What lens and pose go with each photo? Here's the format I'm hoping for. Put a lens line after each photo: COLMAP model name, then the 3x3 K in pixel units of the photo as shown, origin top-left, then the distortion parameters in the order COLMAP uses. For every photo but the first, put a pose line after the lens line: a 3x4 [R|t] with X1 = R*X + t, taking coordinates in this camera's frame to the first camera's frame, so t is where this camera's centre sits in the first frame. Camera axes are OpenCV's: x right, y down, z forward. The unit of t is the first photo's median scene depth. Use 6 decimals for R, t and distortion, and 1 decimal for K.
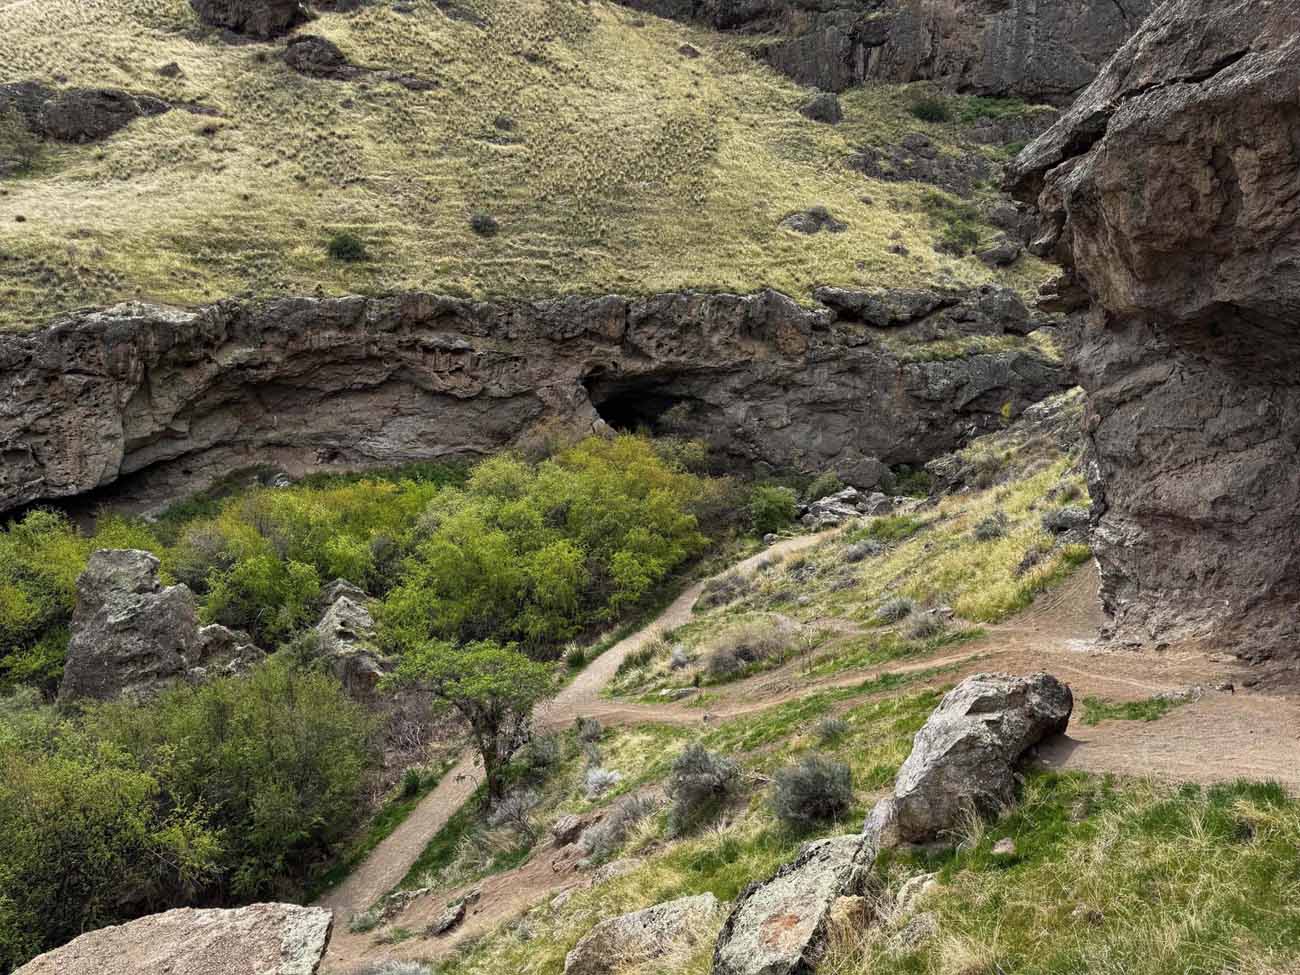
lens RADIAL K [[908.9, 0, 671.6], [0, 908.9, 490.2], [0, 0, 1]] dist [0.044597, -0.062072]
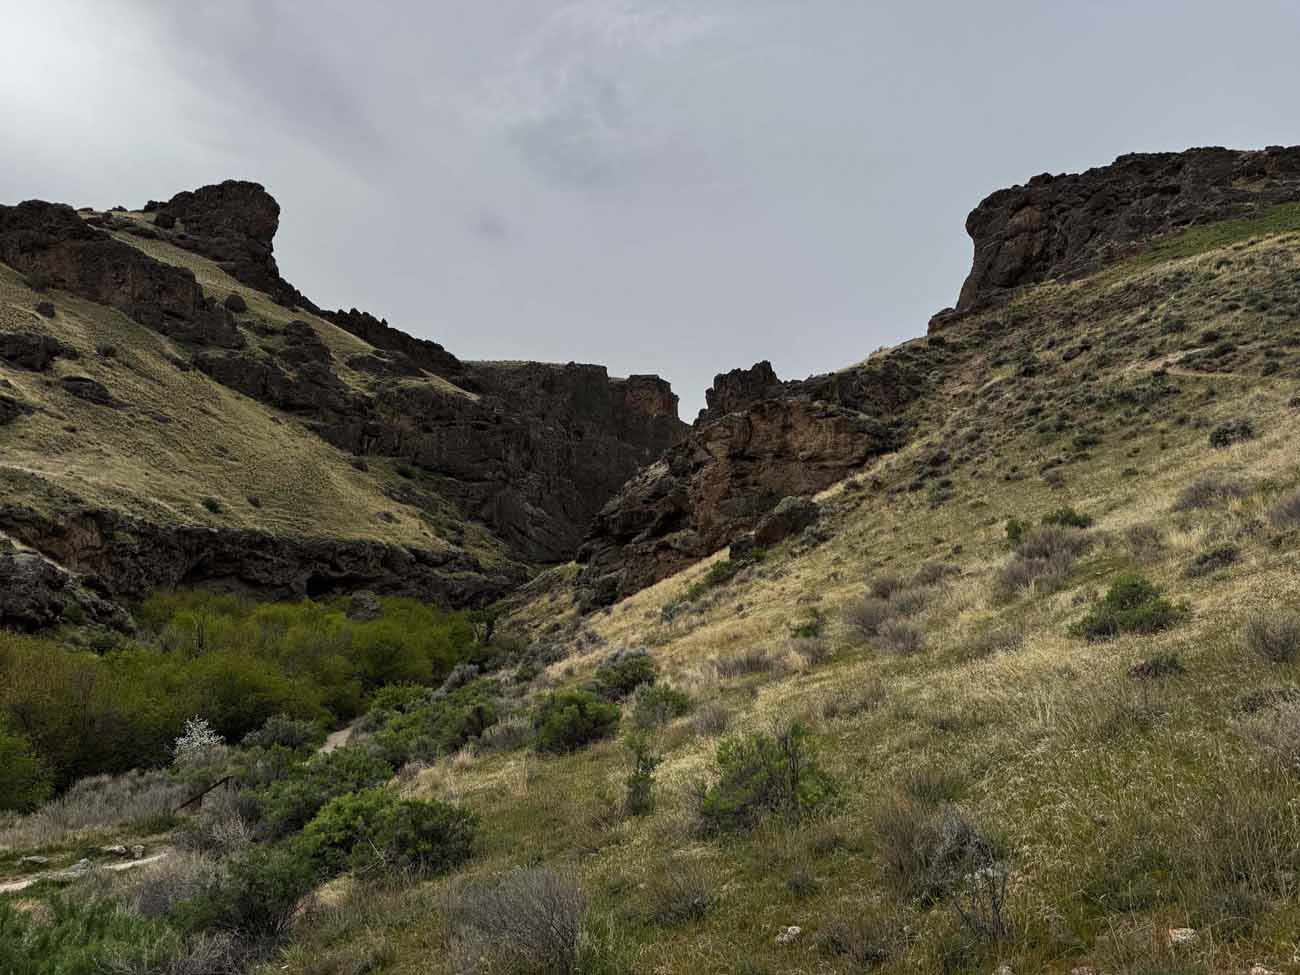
lens RADIAL K [[908.9, 0, 671.6], [0, 908.9, 490.2], [0, 0, 1]] dist [0.044597, -0.062072]
pose [[0.667508, 0.126881, 0.733713, -1.050082], [0.136138, 0.947969, -0.287787, 0.373818], [-0.732052, 0.291986, 0.615503, -0.873488]]
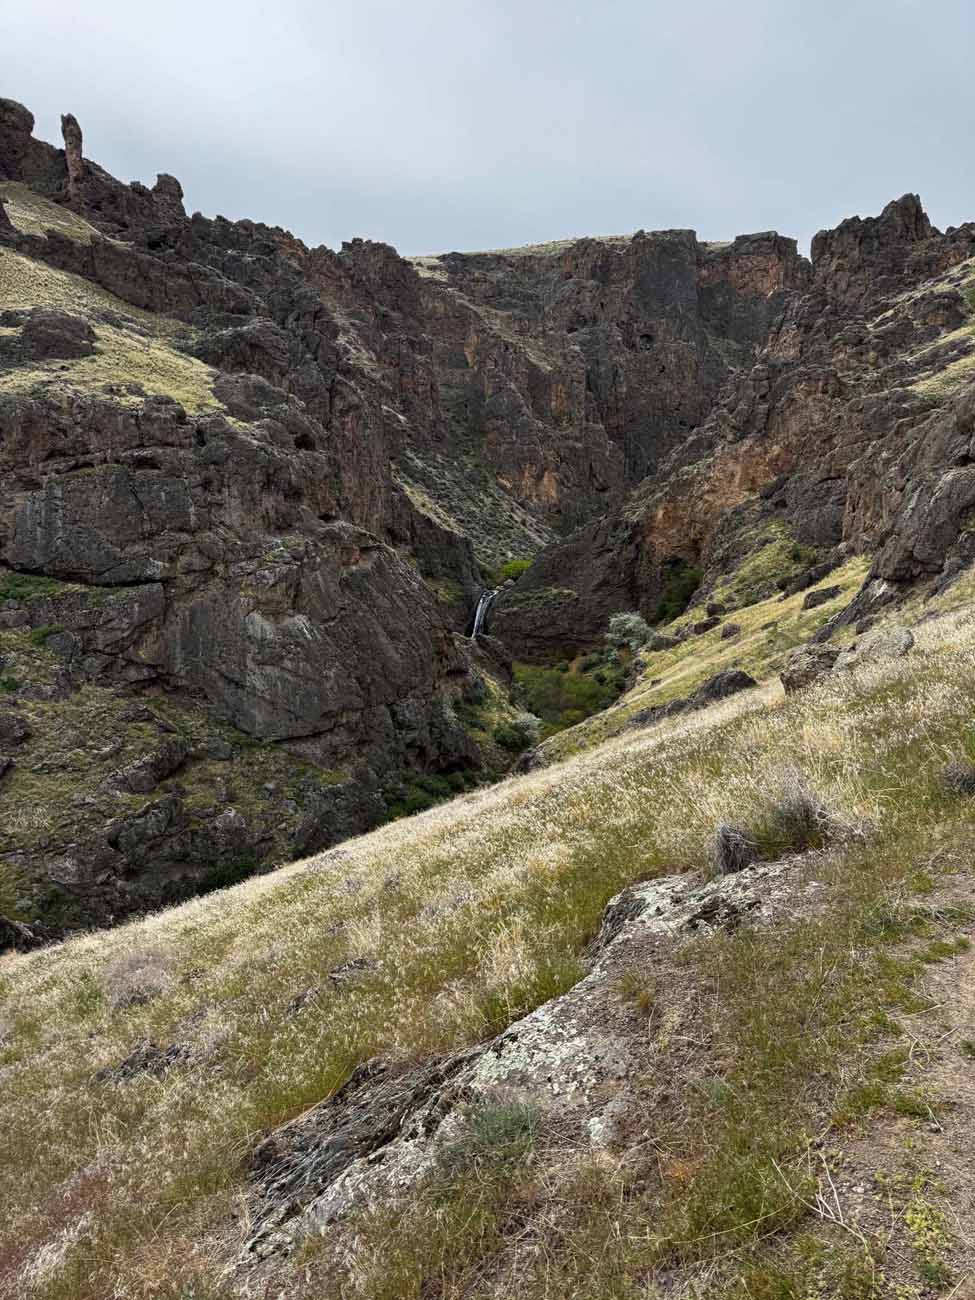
lens RADIAL K [[908.9, 0, 486.1], [0, 908.9, 626.0], [0, 0, 1]] dist [0.044597, -0.062072]
pose [[0.898836, -0.061269, 0.433982, 0.480554], [0.098888, 0.992998, -0.064621, -0.337263], [-0.426984, 0.101000, 0.898601, -0.171706]]
